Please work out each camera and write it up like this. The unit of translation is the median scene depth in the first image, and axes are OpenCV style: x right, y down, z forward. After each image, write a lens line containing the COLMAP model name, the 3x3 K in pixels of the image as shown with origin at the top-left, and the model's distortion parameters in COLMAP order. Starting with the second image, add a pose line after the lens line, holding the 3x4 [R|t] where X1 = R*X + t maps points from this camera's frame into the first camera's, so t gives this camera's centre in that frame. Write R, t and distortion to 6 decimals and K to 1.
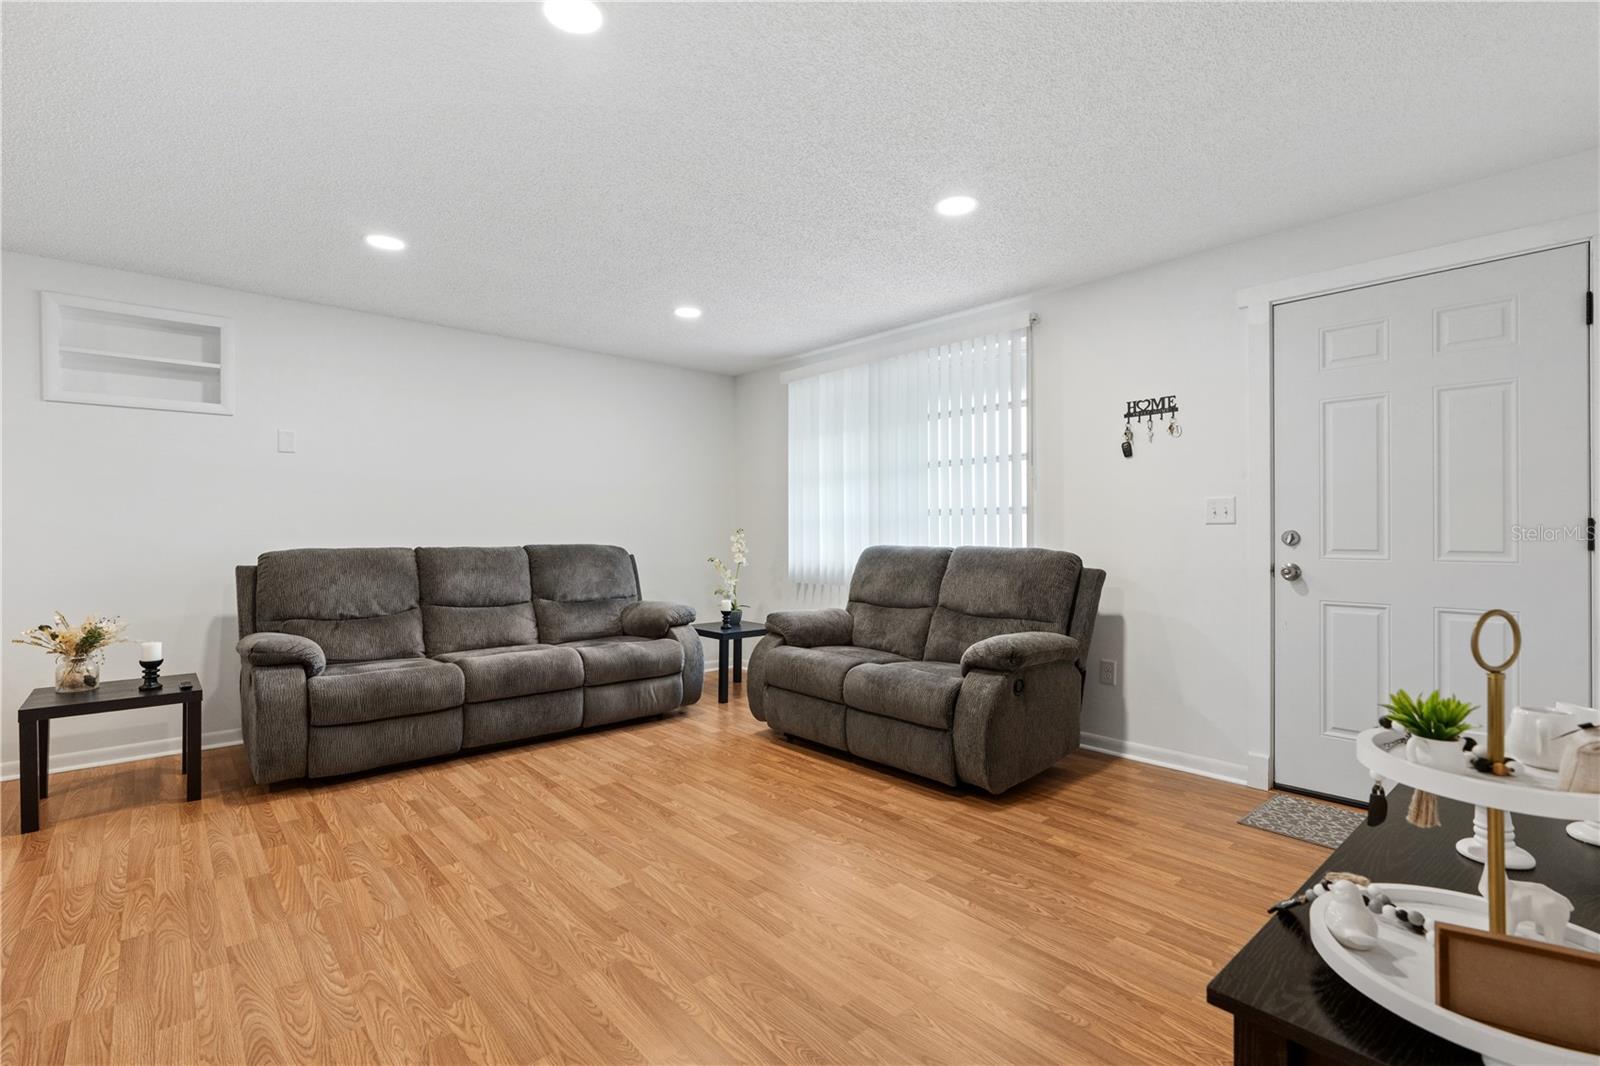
lens RADIAL K [[733.2, 0, 805.0], [0, 733.2, 529.2], [0, 0, 1]] dist [-0.003077, 0.000784]
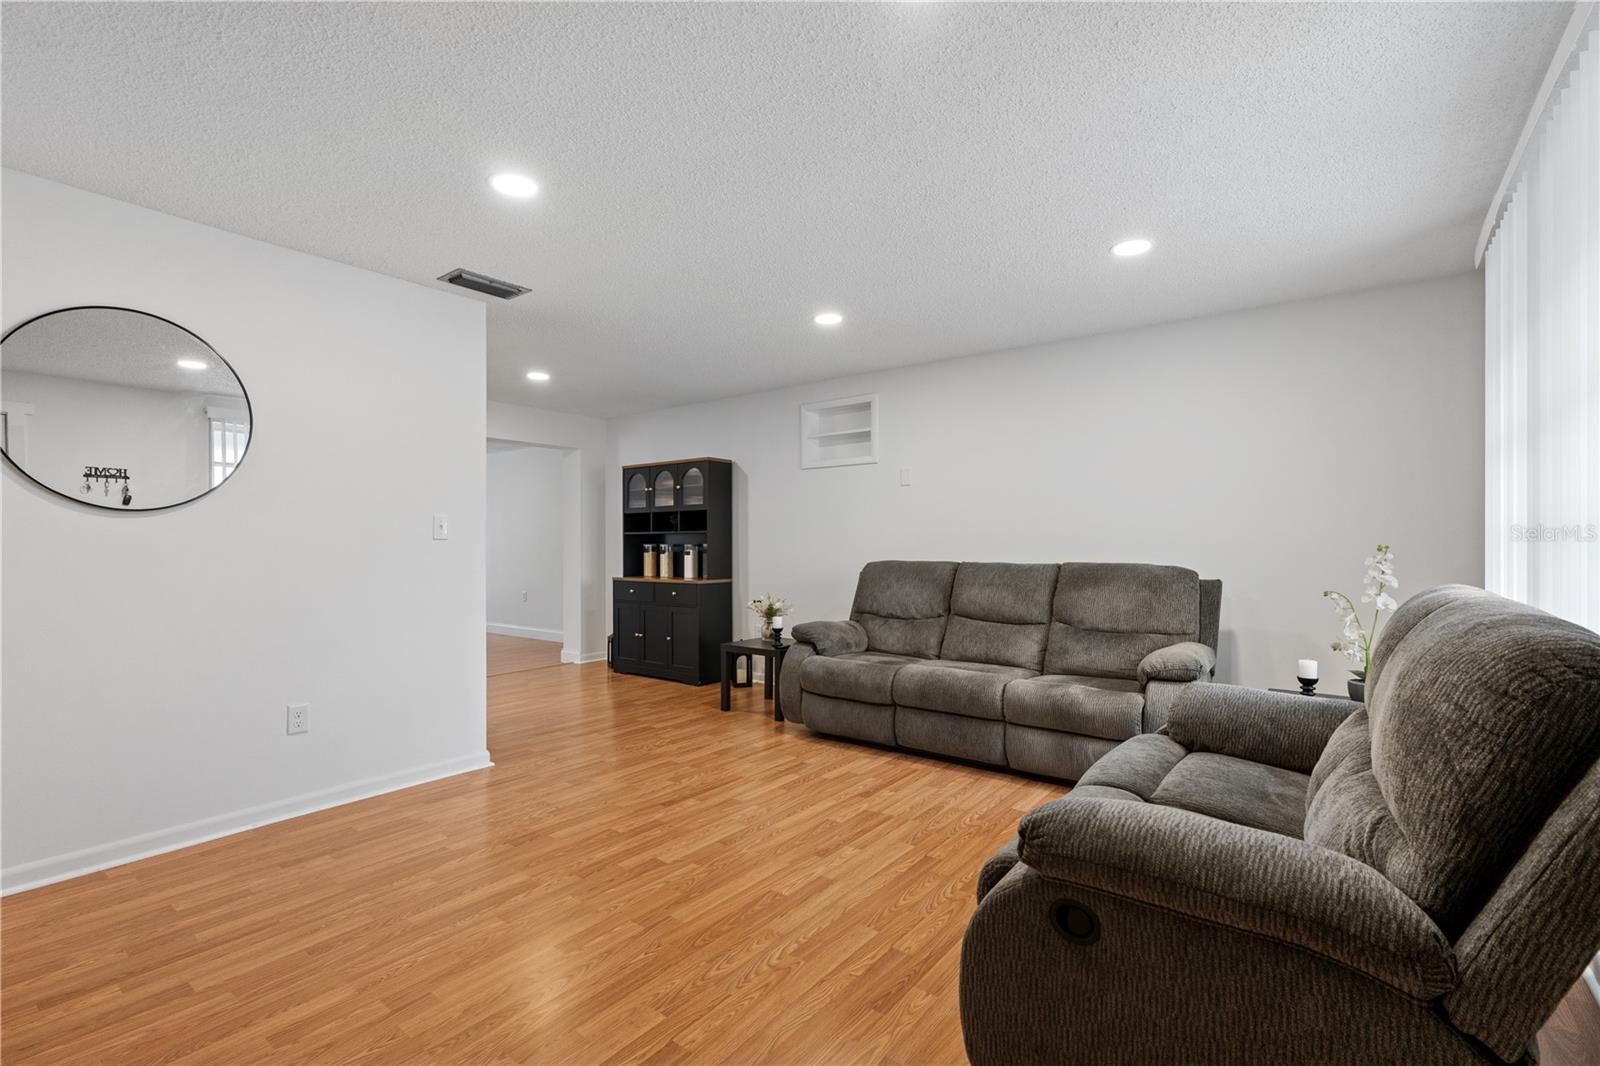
lens RADIAL K [[733.2, 0, 800.9], [0, 733.2, 541.1], [0, 0, 1]] dist [-0.003077, 0.000784]
pose [[0.177088, 0.001927, -0.984193, 0.614837], [0.006480, 0.999974, 0.003123, -0.013038], [0.984174, -0.006931, 0.177071, 0.678216]]
